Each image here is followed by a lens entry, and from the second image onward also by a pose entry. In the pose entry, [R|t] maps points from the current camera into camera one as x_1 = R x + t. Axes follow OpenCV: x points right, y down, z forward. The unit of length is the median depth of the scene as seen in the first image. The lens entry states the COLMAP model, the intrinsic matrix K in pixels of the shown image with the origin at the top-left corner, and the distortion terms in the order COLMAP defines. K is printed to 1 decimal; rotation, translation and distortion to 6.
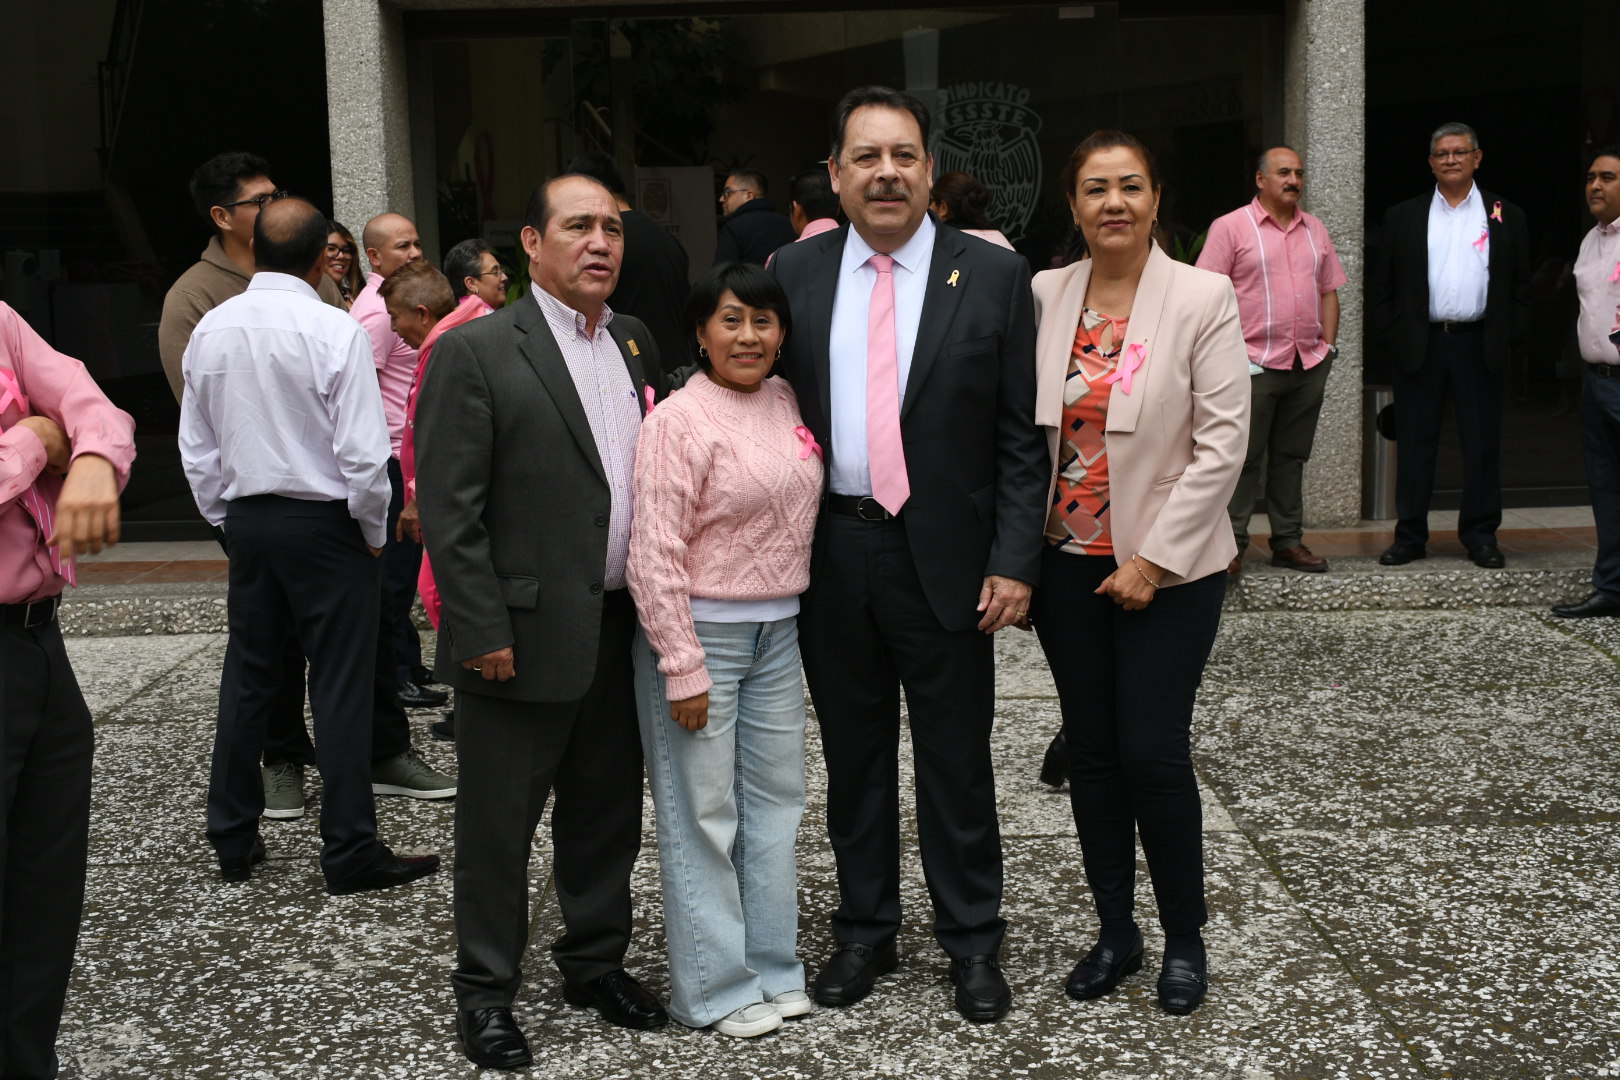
lens RADIAL K [[2150.0, 0, 808.8], [0, 2150.0, 536.4], [0, 0, 1]] dist [-0.022343, 0.062557]
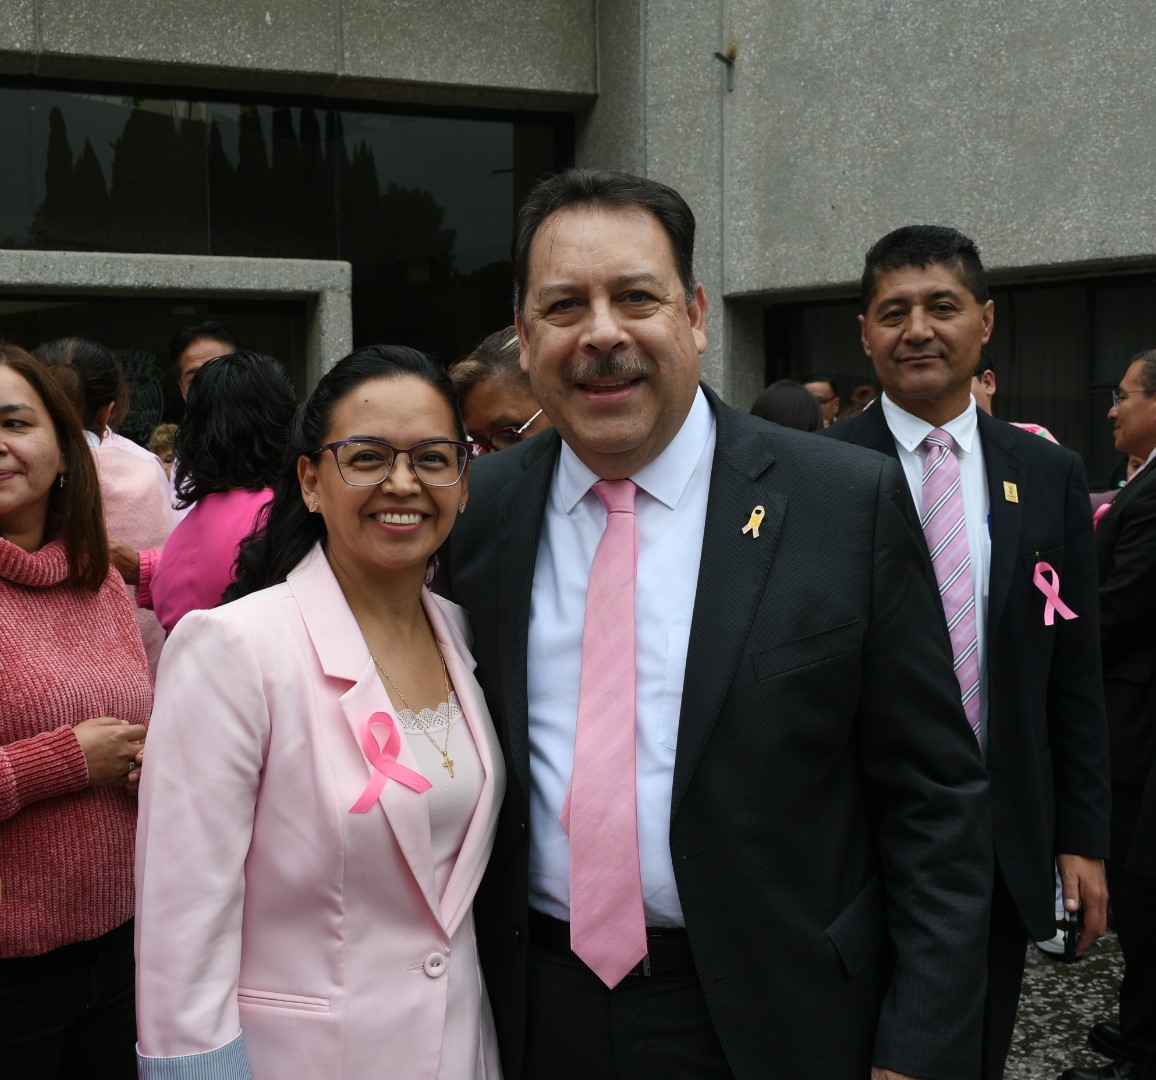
lens RADIAL K [[1442.9, 0, 496.2], [0, 1442.9, 543.4], [0, 0, 1]] dist [-0.016975, 0.022163]
pose [[0.929359, -0.005508, 0.369137, -0.096962], [0.031621, 0.997402, -0.064728, 0.026696], [-0.367821, 0.071828, 0.927118, -0.177478]]
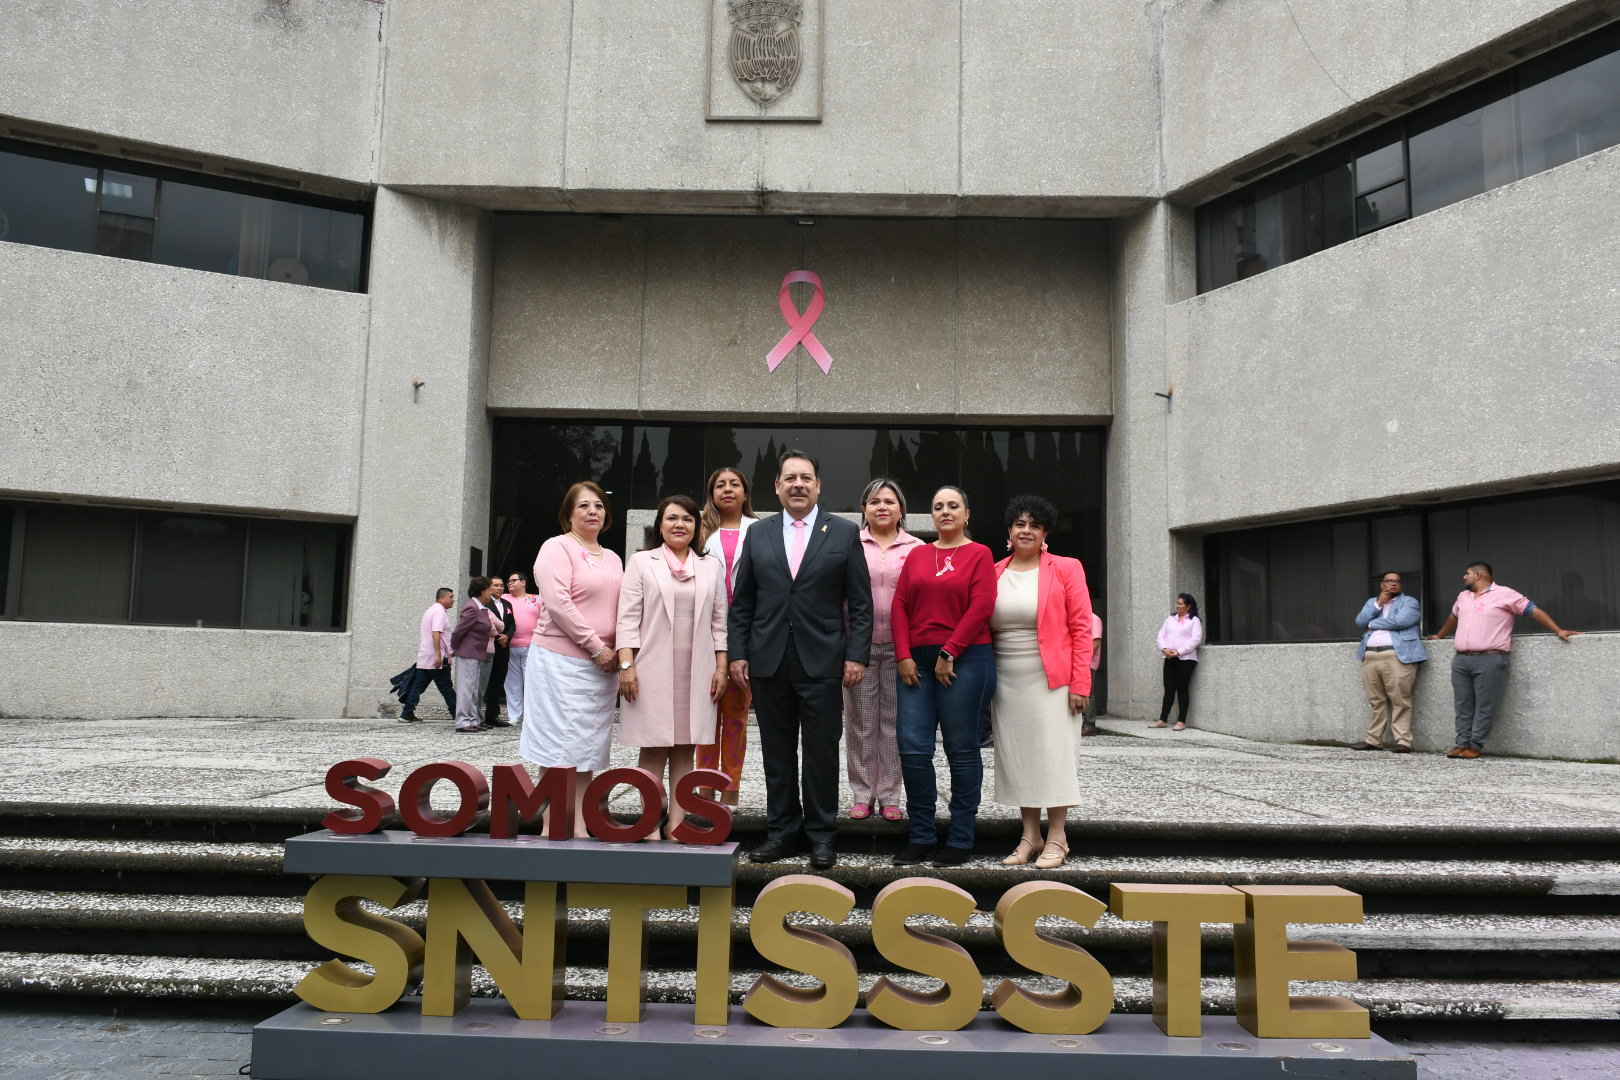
lens RADIAL K [[1252.5, 0, 809.1], [0, 1252.5, 540.6], [0, 0, 1]] dist [-0.002604, -0.019444]
pose [[0.998924, 0.046287, 0.002828, 0.046379], [-0.044231, 0.969336, -0.241727, 0.276845], [-0.013930, 0.241341, 0.970340, -1.076694]]
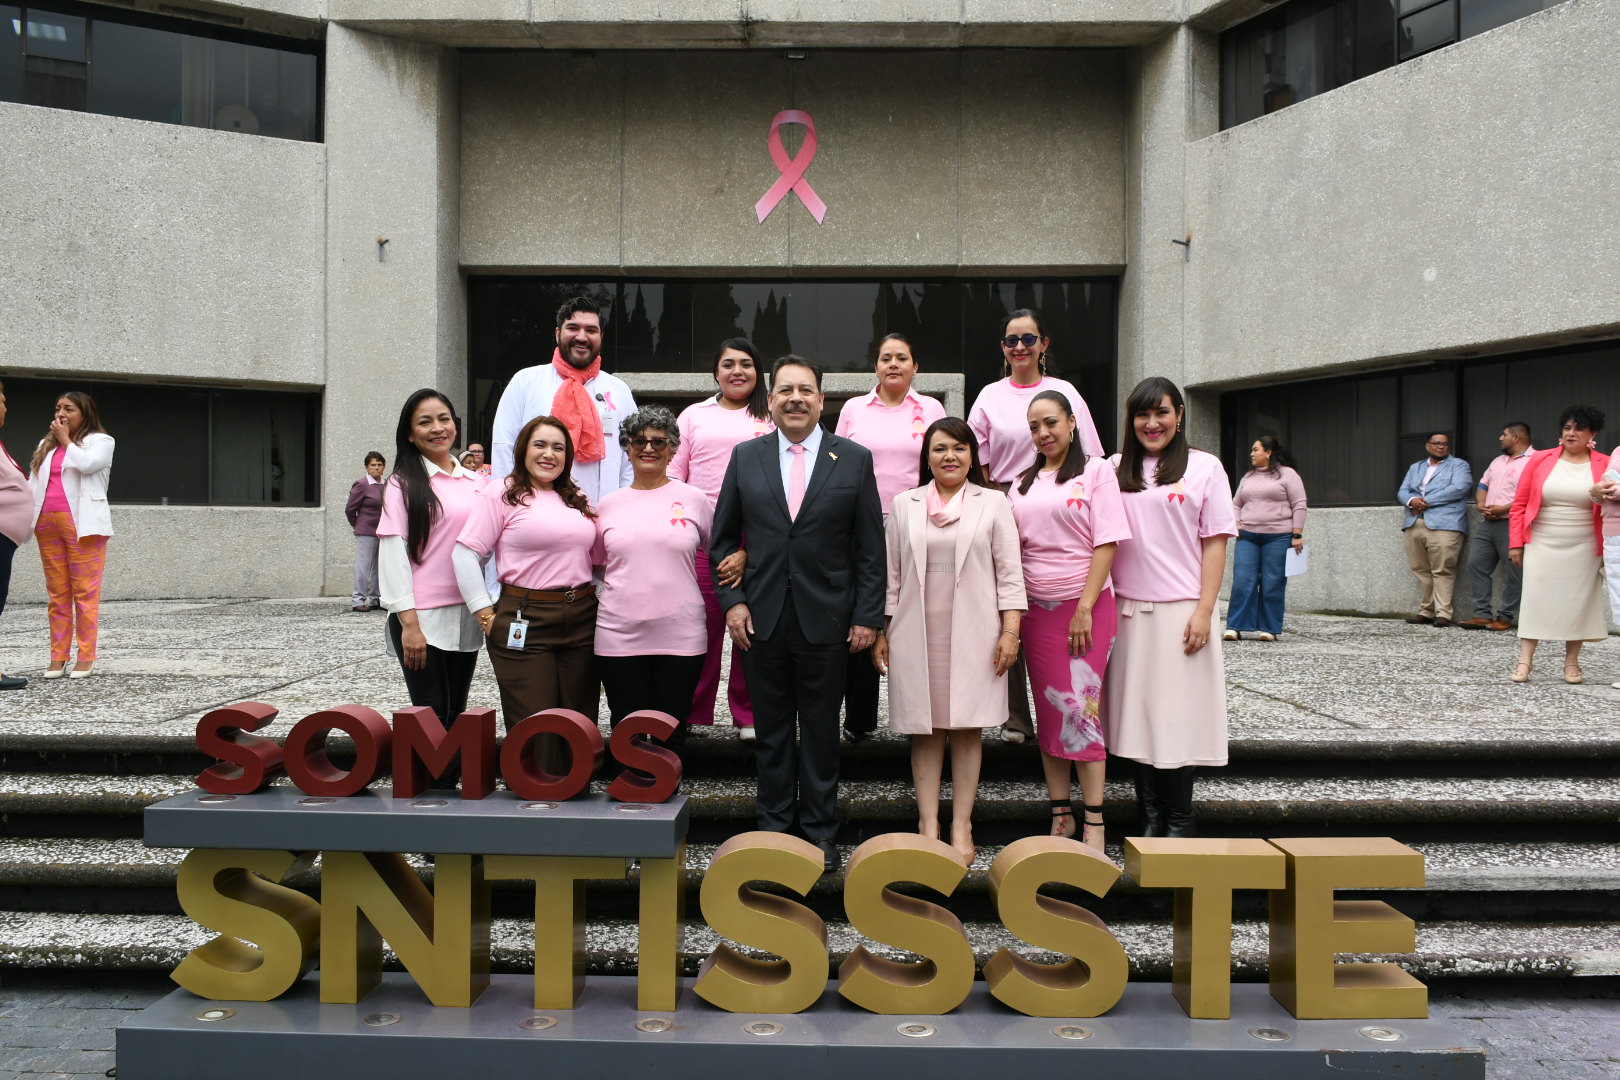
lens RADIAL K [[1252.5, 0, 809.1], [0, 1252.5, 540.6], [0, 0, 1]] dist [-0.002604, -0.019444]
pose [[0.999450, 0.033065, 0.002386, 0.067075], [-0.032496, 0.991411, -0.126683, 0.229655], [-0.006555, 0.126536, 0.991940, -0.970703]]
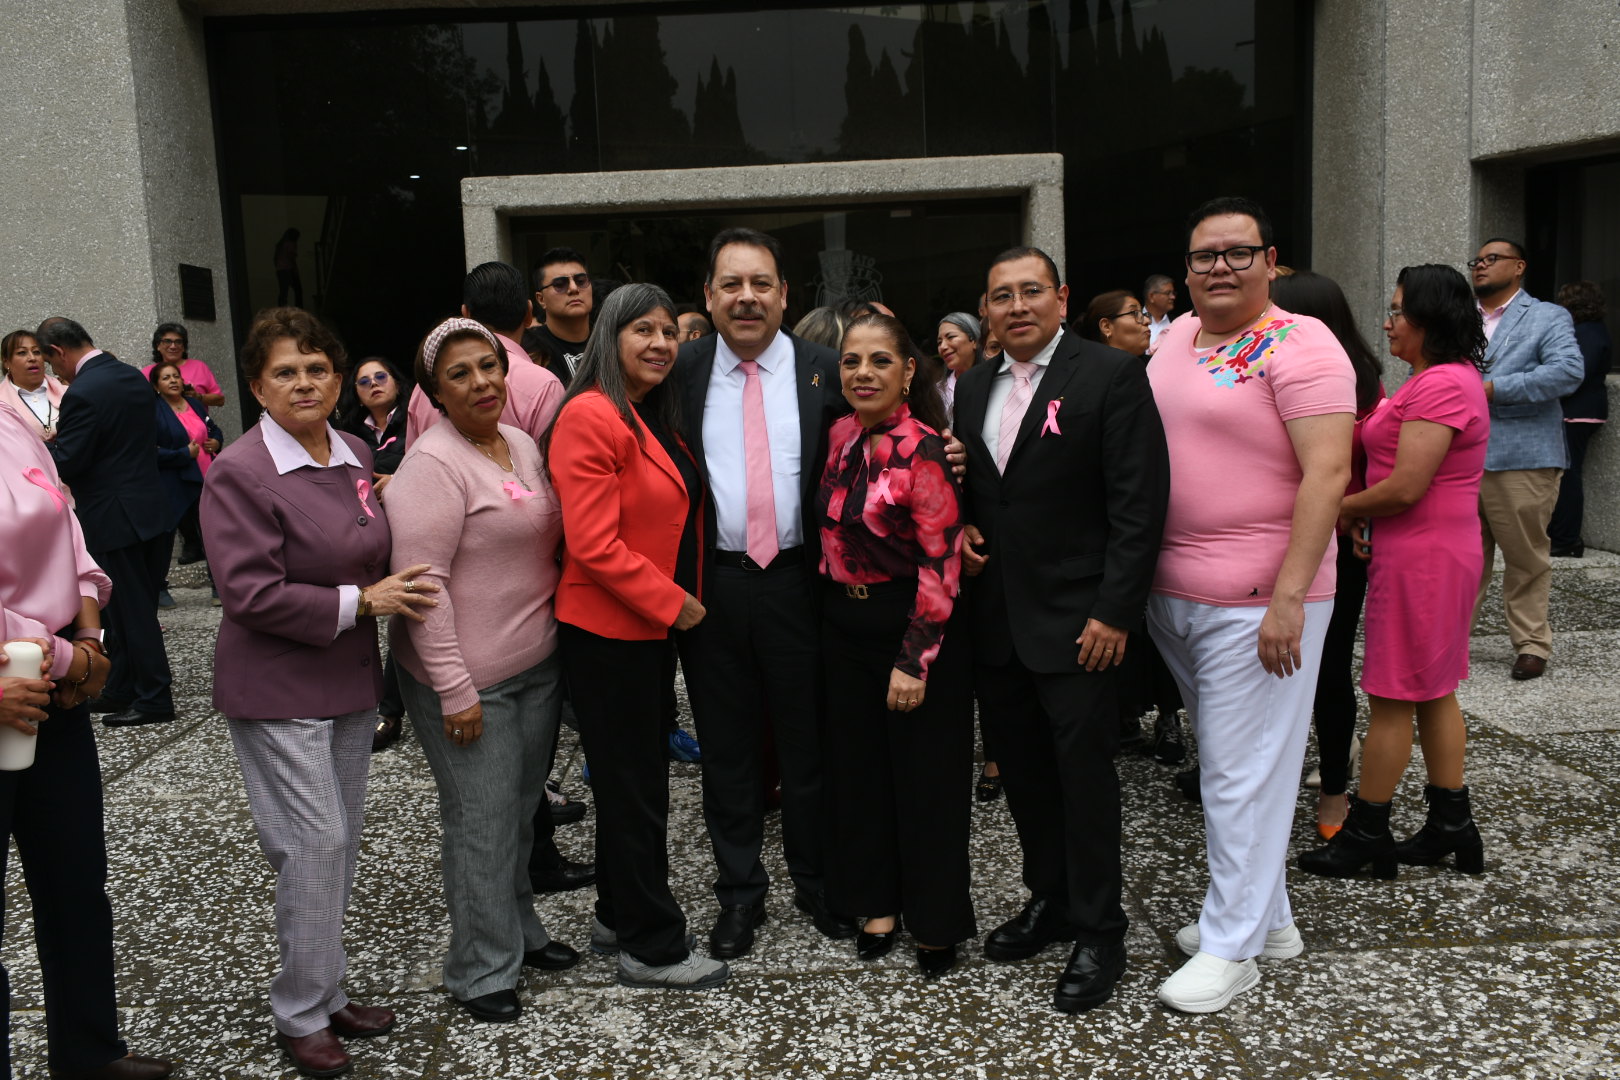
lens RADIAL K [[1393.6, 0, 807.8], [0, 1393.6, 541.4], [0, 0, 1]] dist [-0.014952, 0.012430]
pose [[0.999484, -0.016999, 0.027237, 0.021894], [0.016949, 0.999854, 0.002051, 0.024471], [-0.027268, -0.001589, 0.999627, -0.177020]]
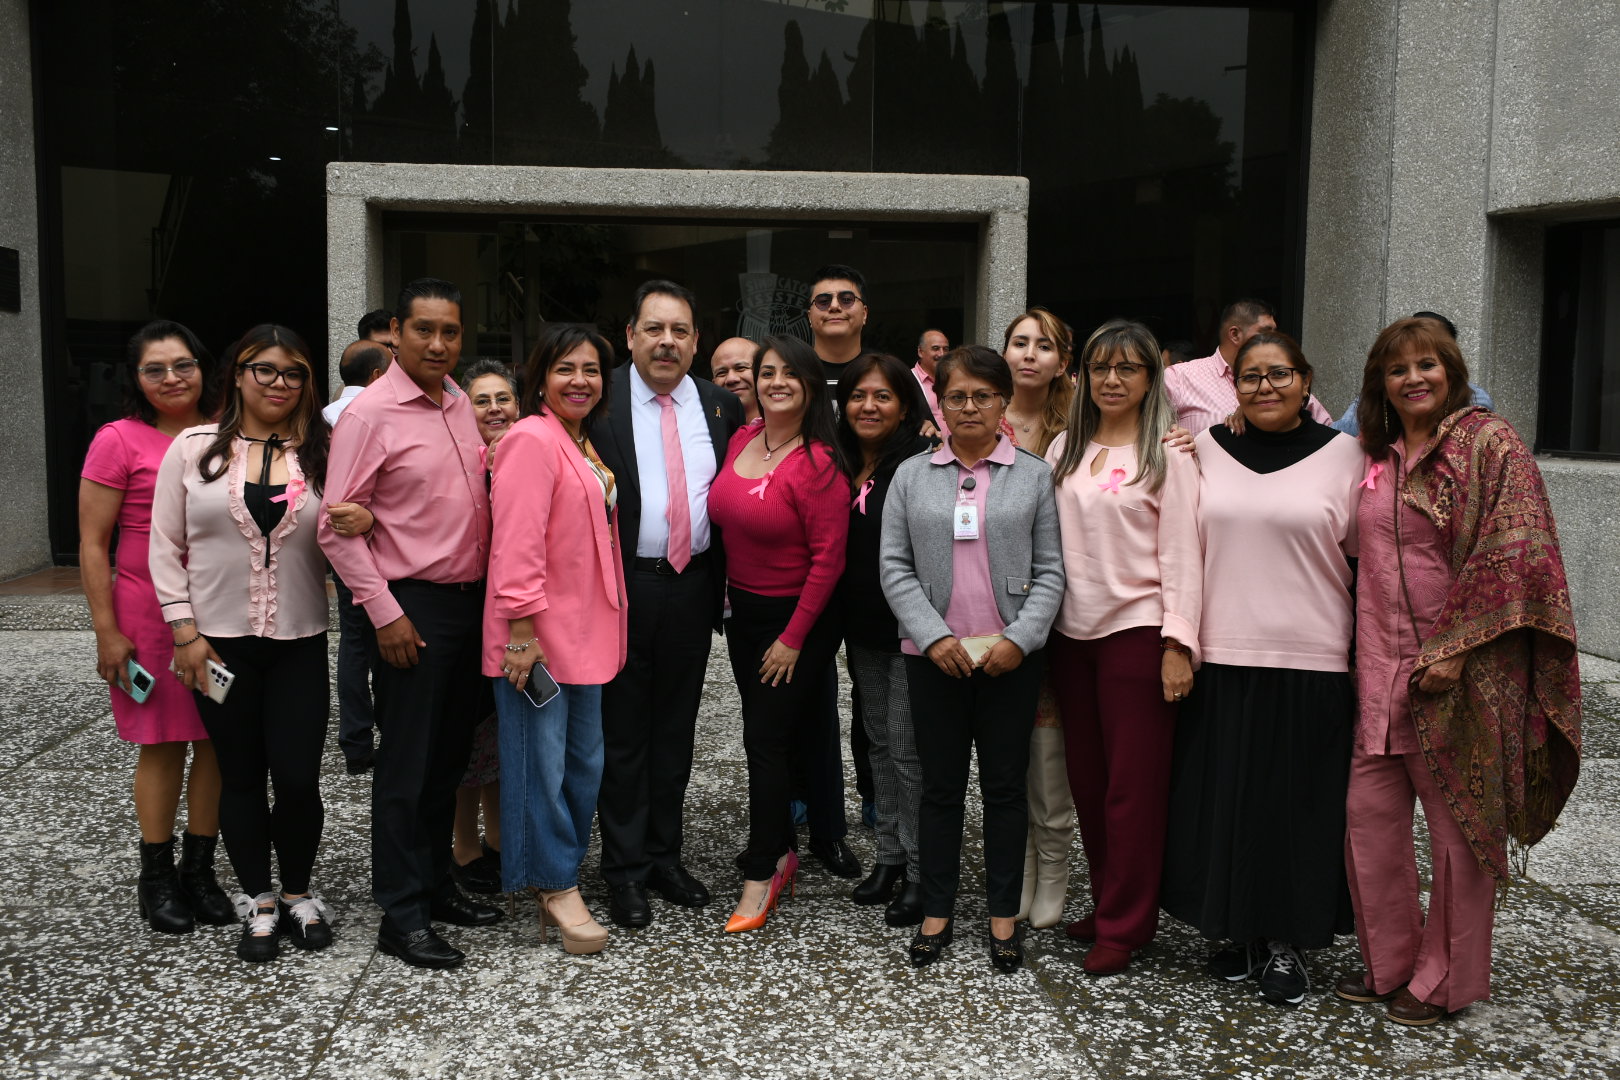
lens RADIAL K [[1584.9, 0, 807.9], [0, 1584.9, 547.9], [0, 0, 1]] dist [-0.025269, 0.032062]
pose [[0.995601, 0.032654, 0.087824, 0.018363], [-0.029856, 0.999010, -0.032992, 0.016748], [-0.088814, 0.030225, 0.995590, -0.133117]]
